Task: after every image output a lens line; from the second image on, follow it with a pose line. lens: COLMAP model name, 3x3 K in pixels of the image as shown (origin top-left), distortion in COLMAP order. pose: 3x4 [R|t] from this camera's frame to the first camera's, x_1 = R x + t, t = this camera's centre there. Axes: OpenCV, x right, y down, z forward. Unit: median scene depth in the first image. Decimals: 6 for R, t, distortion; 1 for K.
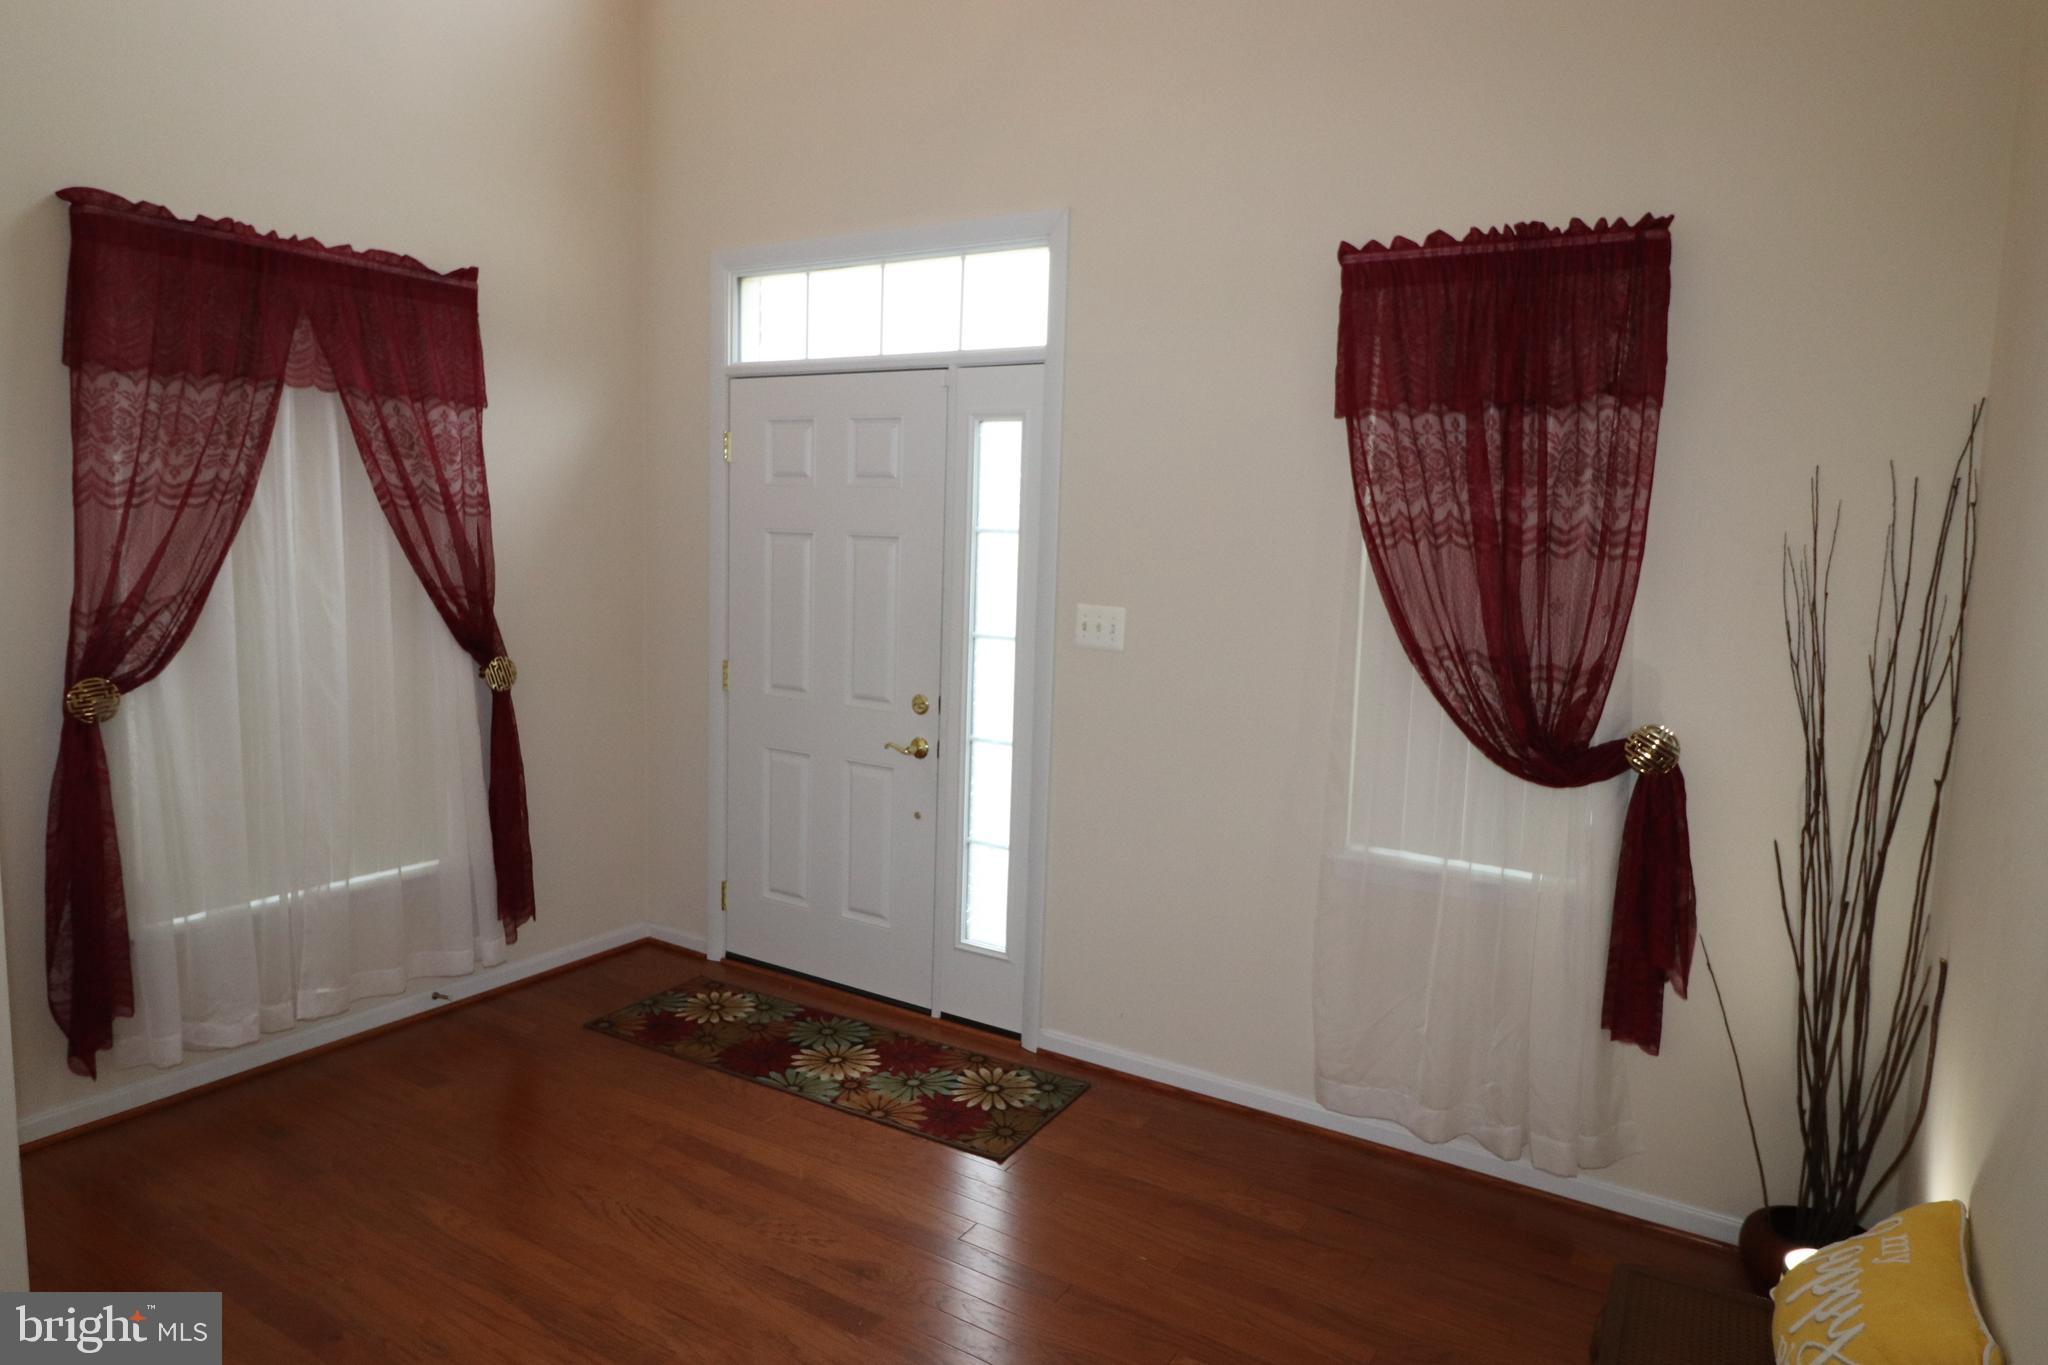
lens RADIAL K [[1265.2, 0, 1032.2], [0, 1265.2, 671.9], [0, 0, 1]] dist [-0.002482, 0.000671]
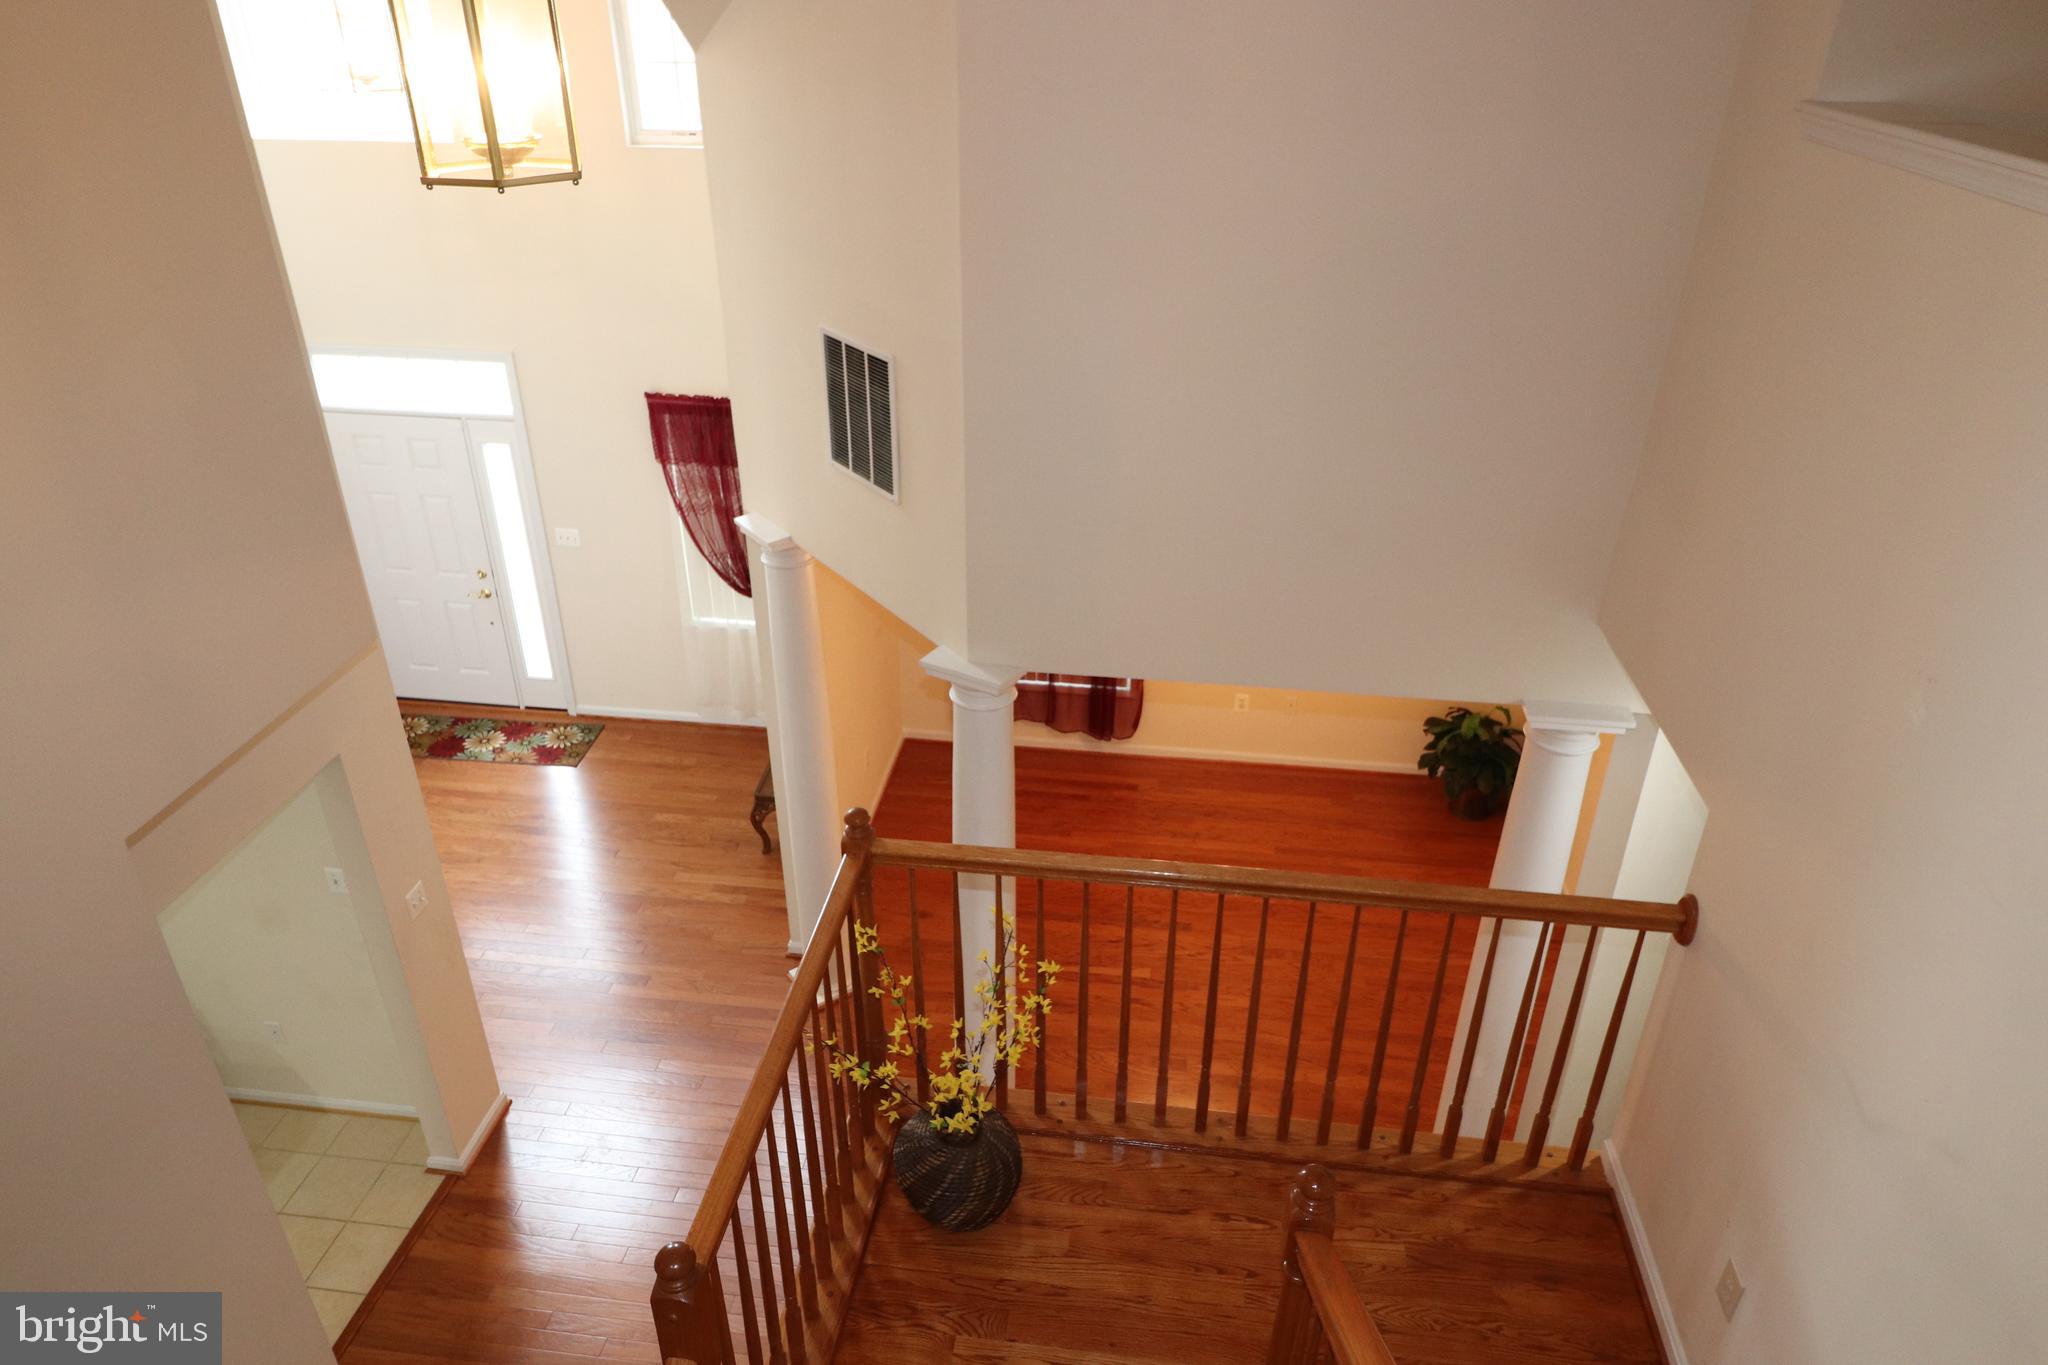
lens RADIAL K [[1265.2, 0, 1036.1], [0, 1265.2, 678.7], [0, 0, 1]] dist [-0.002482, 0.000671]
pose [[0.903406, -0.220825, 0.367551, -0.074946], [0.063245, 0.916439, 0.395146, -0.637873], [-0.424096, -0.333731, 0.841882, -1.303930]]
